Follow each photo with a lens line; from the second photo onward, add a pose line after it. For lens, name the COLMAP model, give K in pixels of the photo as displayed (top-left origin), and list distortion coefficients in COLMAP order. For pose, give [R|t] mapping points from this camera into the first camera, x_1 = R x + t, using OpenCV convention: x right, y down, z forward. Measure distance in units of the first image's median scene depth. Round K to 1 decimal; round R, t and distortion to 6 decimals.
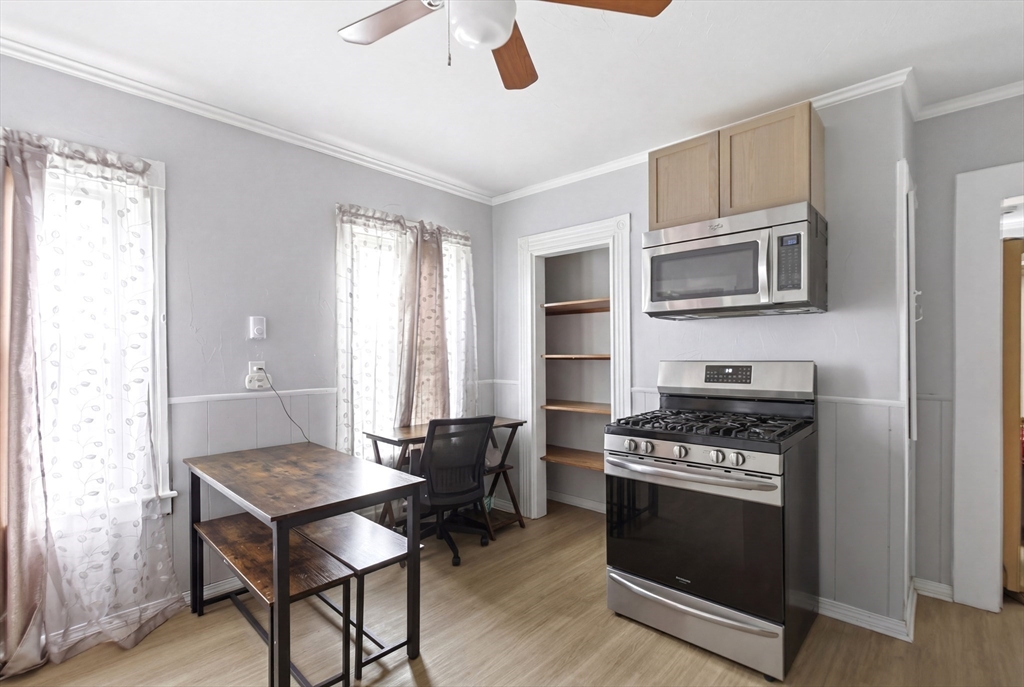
lens RADIAL K [[465.9, 0, 493.8], [0, 465.9, 356.2], [0, 0, 1]] dist [-0.004581, 0.003538]
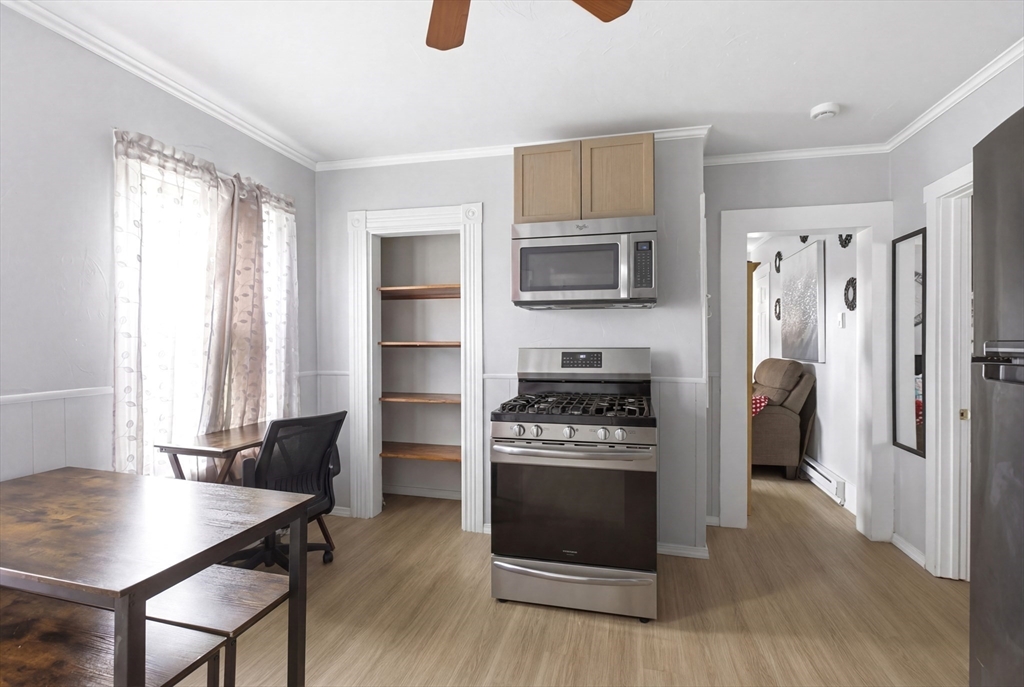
lens RADIAL K [[465.9, 0, 508.8], [0, 465.9, 342.5], [0, 0, 1]] dist [-0.004581, 0.003538]
pose [[0.874516, 0.003828, 0.484981, -0.155750], [-0.002941, 0.999992, -0.002590, 0.000605], [-0.484987, 0.000839, 0.874521, 0.083990]]
